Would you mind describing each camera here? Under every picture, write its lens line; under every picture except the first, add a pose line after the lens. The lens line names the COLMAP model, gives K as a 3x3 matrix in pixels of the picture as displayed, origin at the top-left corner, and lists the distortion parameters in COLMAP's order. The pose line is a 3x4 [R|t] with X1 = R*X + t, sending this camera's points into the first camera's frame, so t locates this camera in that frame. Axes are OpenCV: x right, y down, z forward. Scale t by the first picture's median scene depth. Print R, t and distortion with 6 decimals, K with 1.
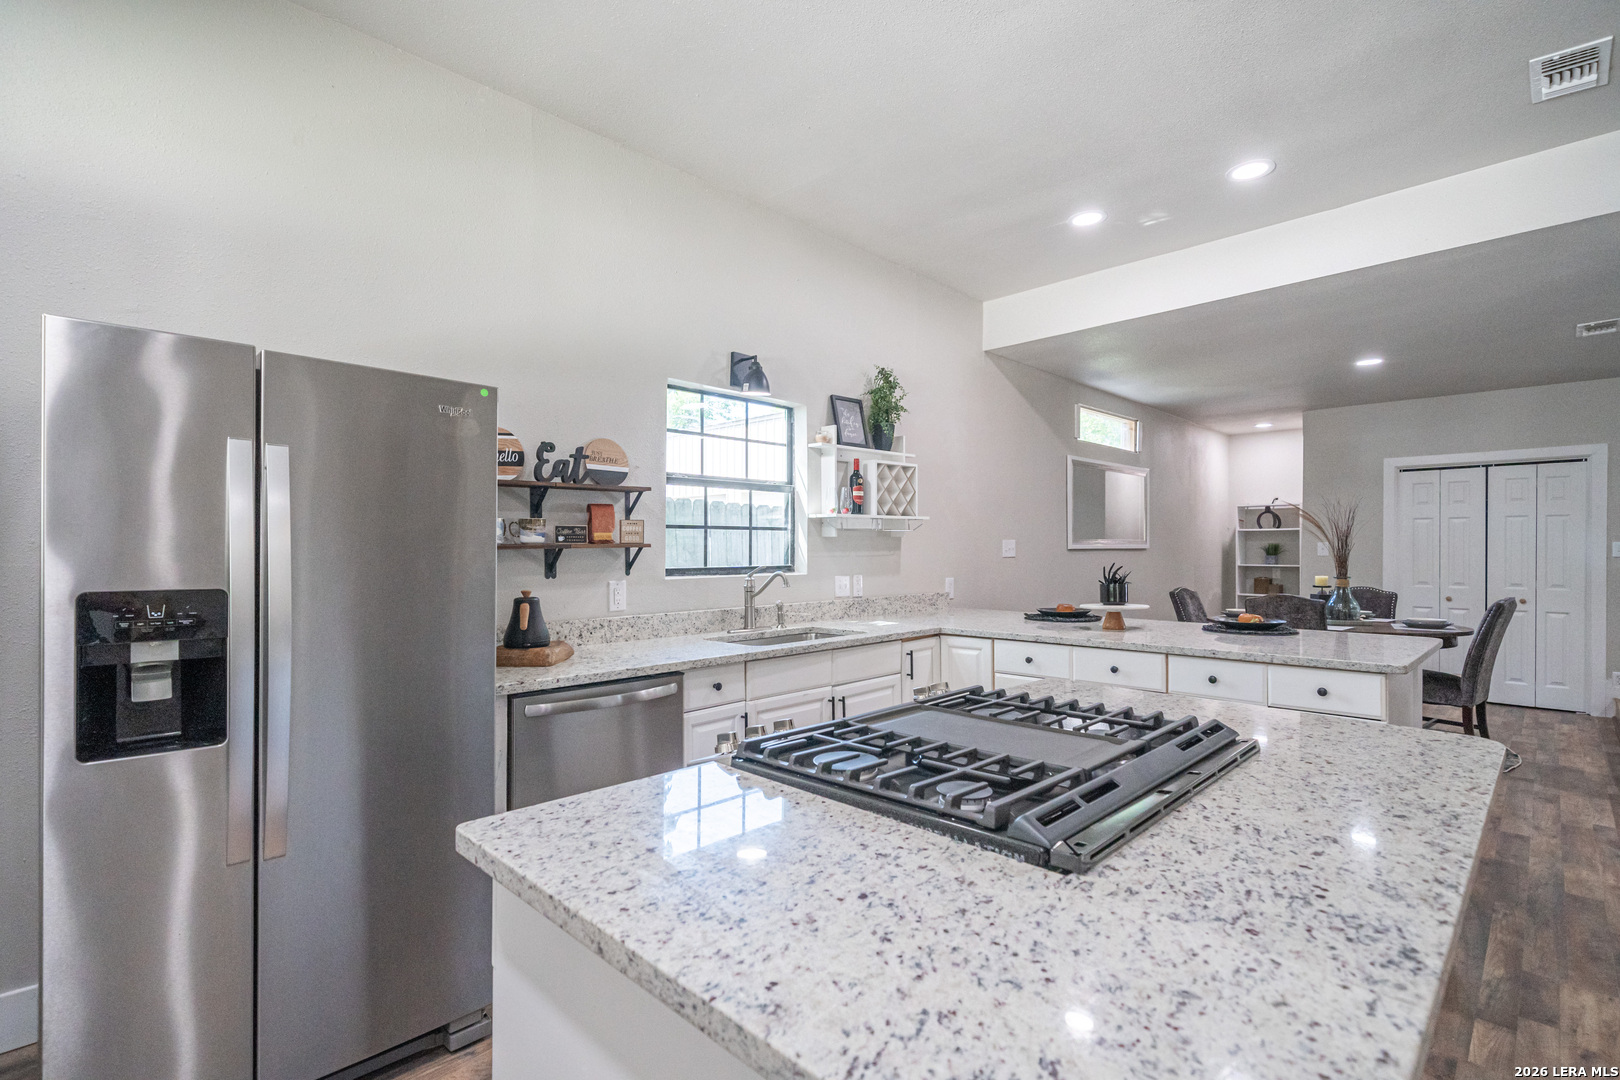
lens RADIAL K [[766.3, 0, 810.0], [0, 766.3, 540.0], [0, 0, 1]] dist [-0.000767, -0.000011]
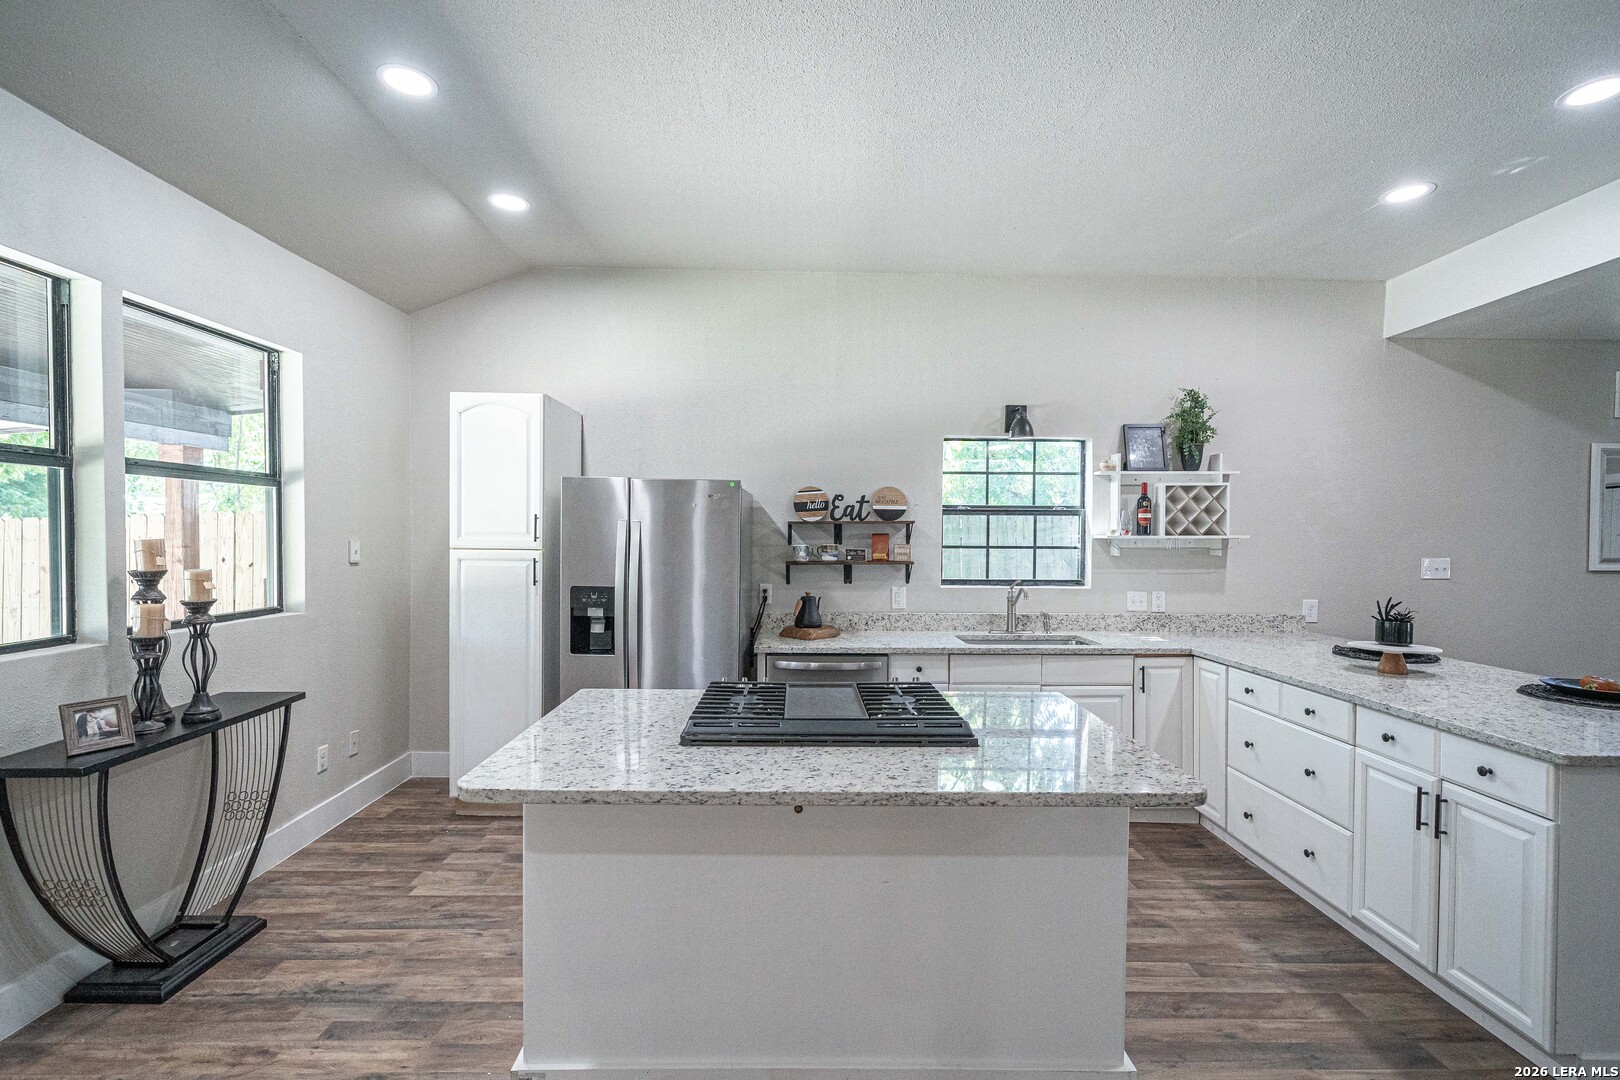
lens RADIAL K [[733.0, 0, 808.2], [0, 733.0, 550.0], [0, 0, 1]] dist [0.000056, -0.000069]
pose [[0.710922, 0.020886, -0.702960, 0.514543], [-0.000978, 0.999587, 0.028710, -0.048013], [0.703270, -0.019723, 0.710649, -0.061361]]
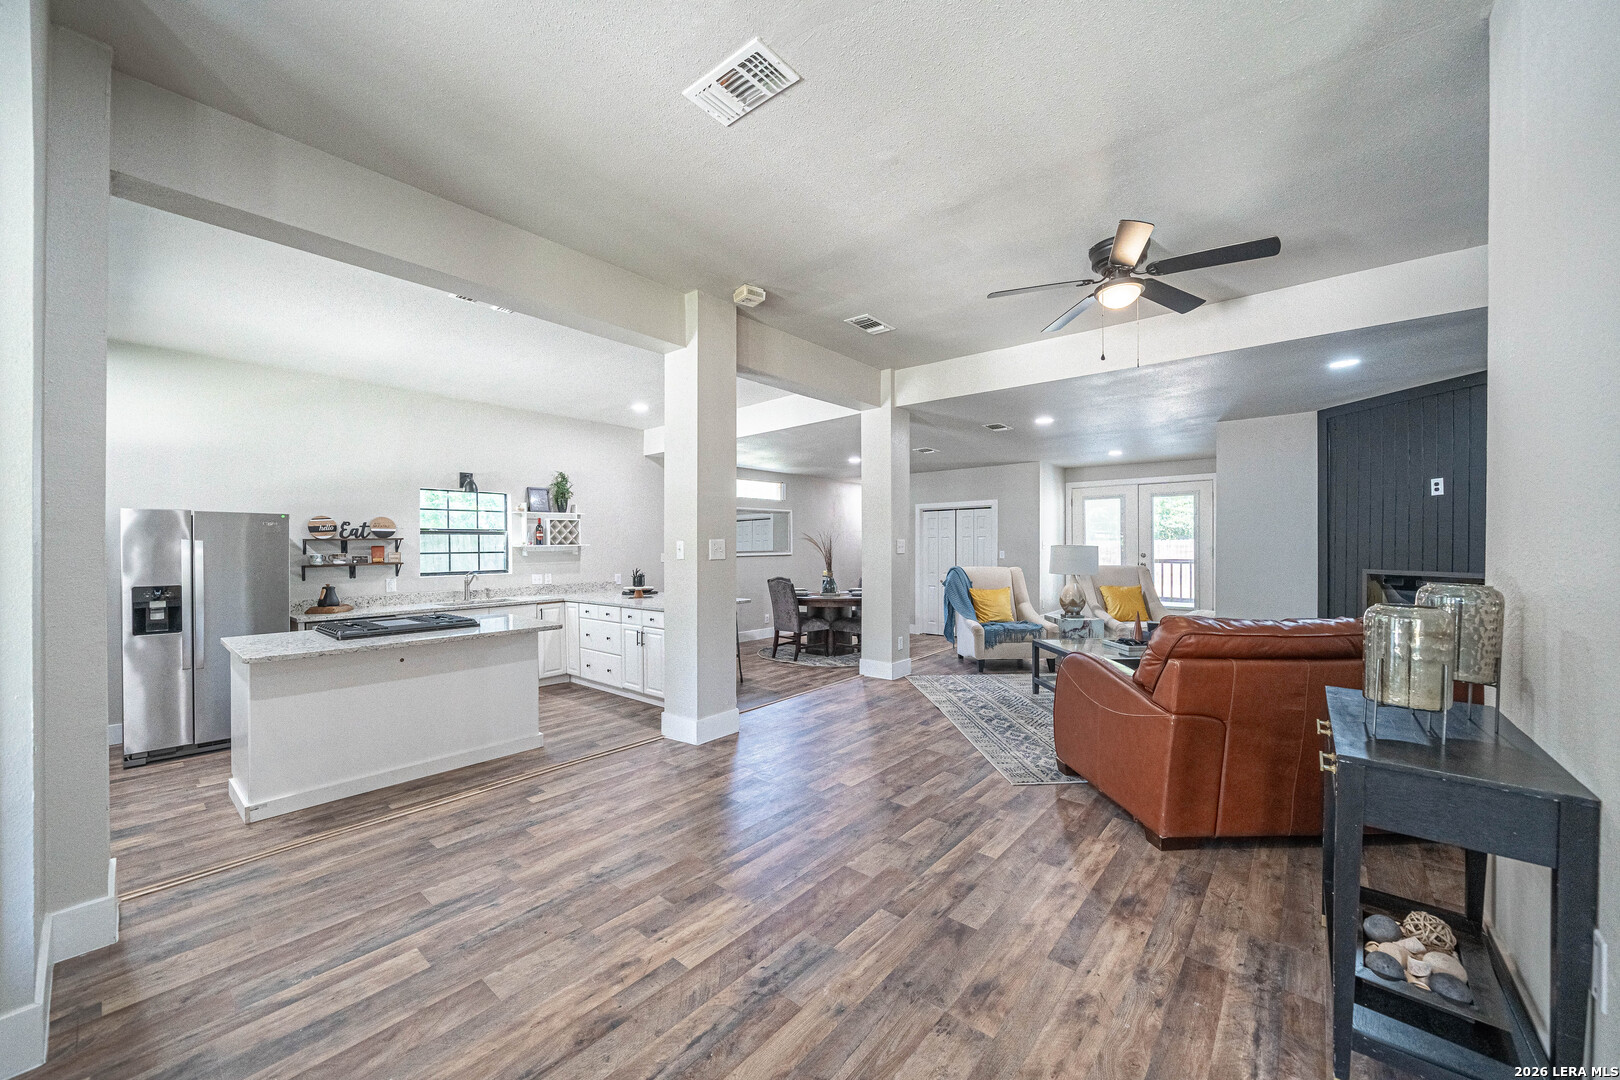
lens RADIAL K [[601.2, 0, 806.9], [0, 601.2, 547.7], [0, 0, 1]] dist [-0.000445, -0.000064]
pose [[0.997486, -0.006786, 0.070544, 0.771951], [0.005651, 0.999851, 0.016285, -0.055474], [-0.070644, -0.015846, 0.997376, -0.783100]]
